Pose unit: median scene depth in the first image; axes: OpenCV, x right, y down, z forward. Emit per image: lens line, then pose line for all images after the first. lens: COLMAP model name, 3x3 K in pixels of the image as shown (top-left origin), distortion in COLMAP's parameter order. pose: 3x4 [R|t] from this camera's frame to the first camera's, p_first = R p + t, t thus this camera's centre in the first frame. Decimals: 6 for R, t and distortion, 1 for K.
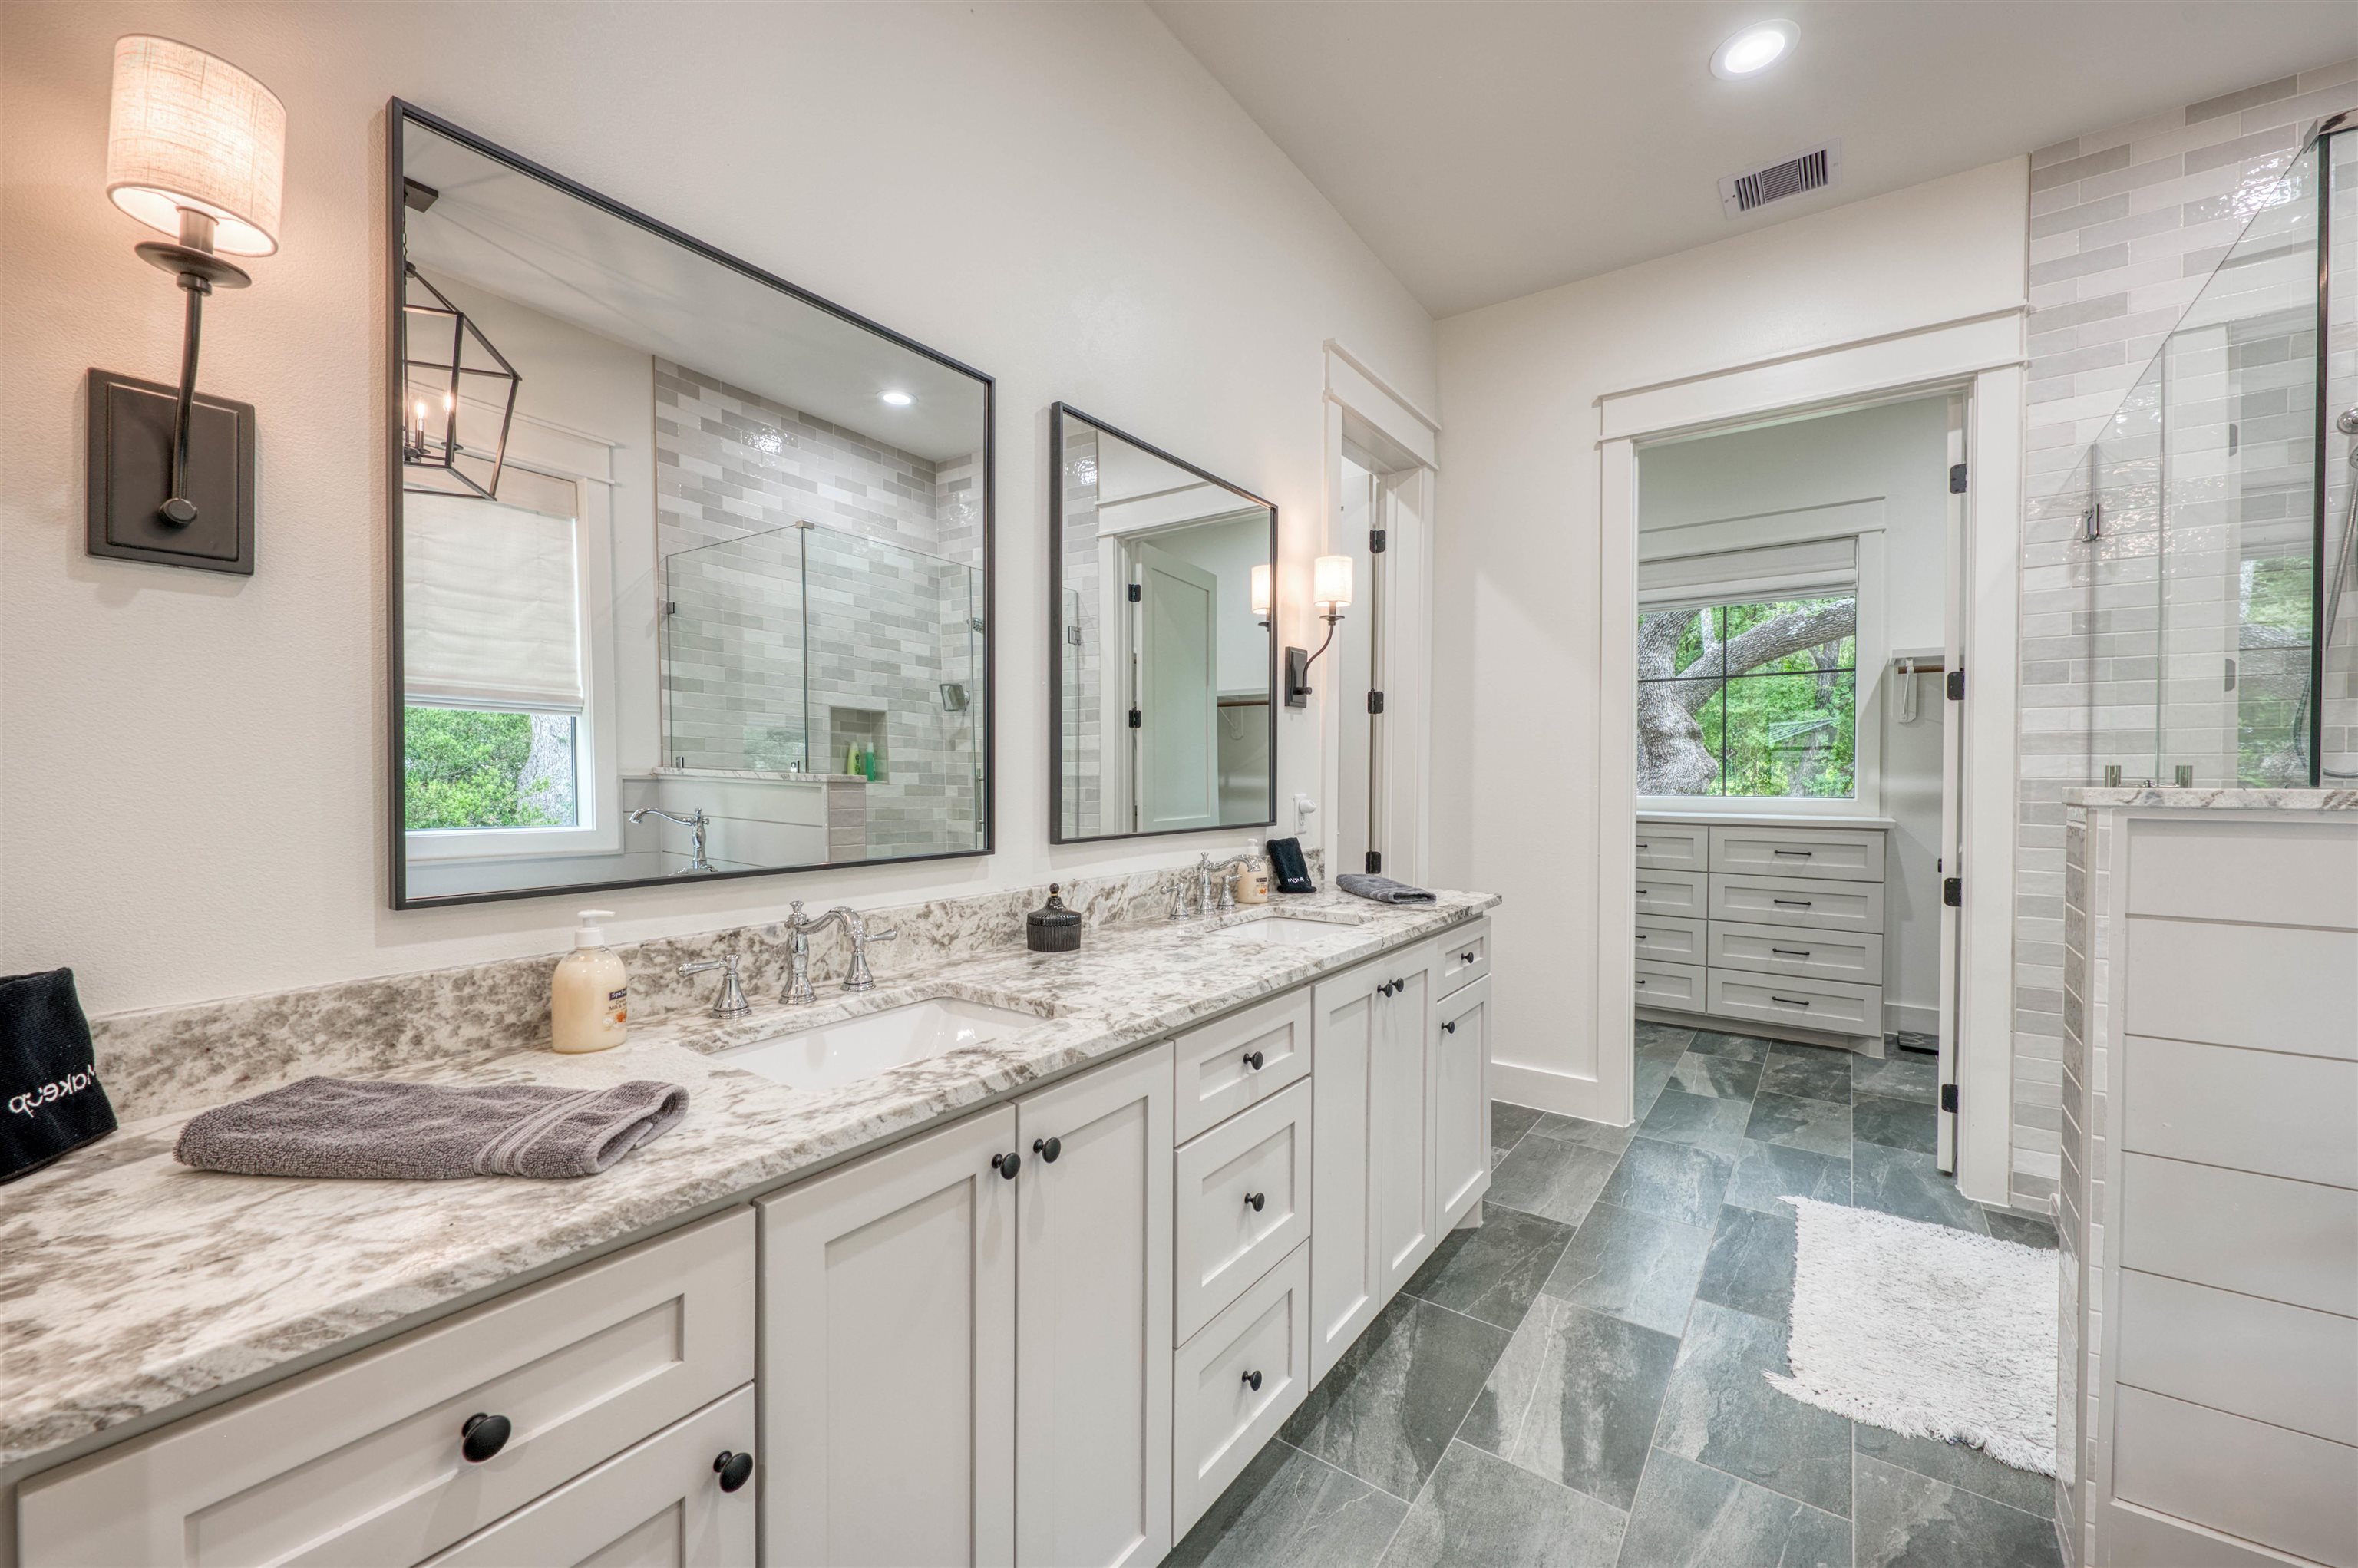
lens RADIAL K [[926.4, 0, 1183.9], [0, 926.4, 783.6], [0, 0, 1]] dist [-0.002503, 0.000807]
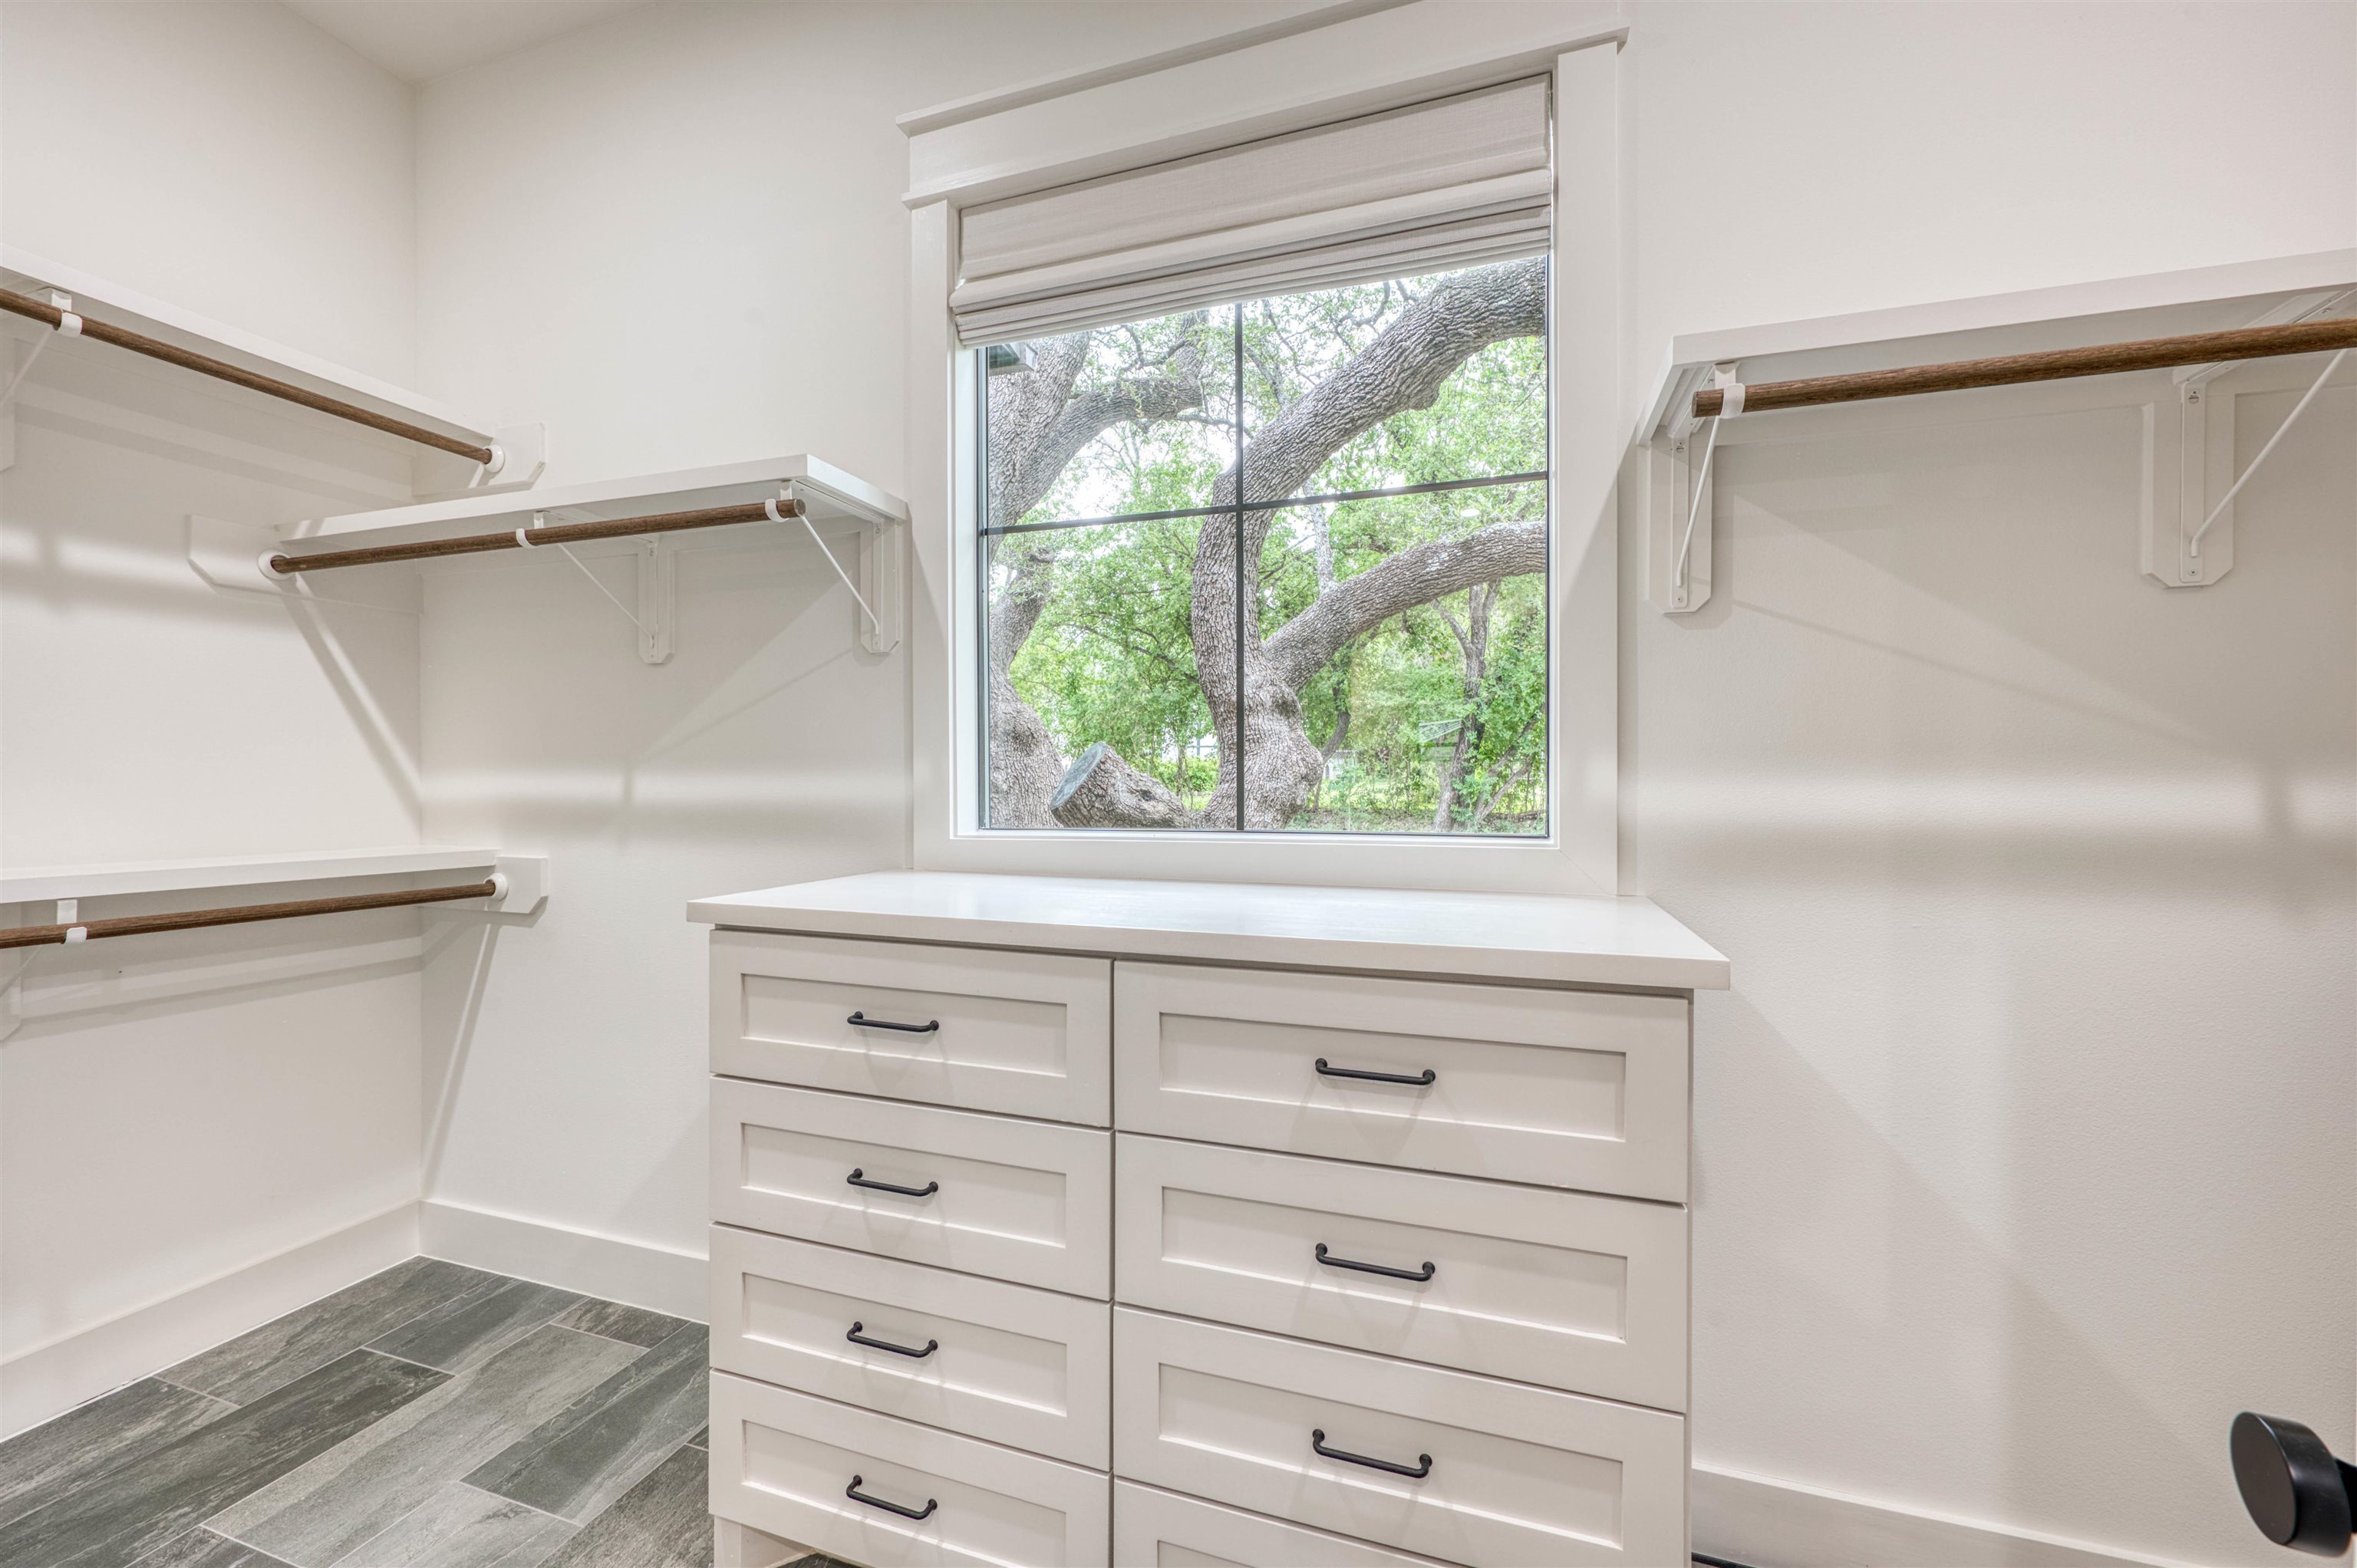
lens RADIAL K [[926.0, 0, 1174.3], [0, 926.0, 783.2], [0, 0, 1]] dist [-0.002503, 0.000807]
pose [[0.957366, -0.006452, 0.288807, 0.291680], [0.007666, 0.999966, -0.003072, -0.003017], [-0.288777, 0.005155, 0.957382, 0.422074]]
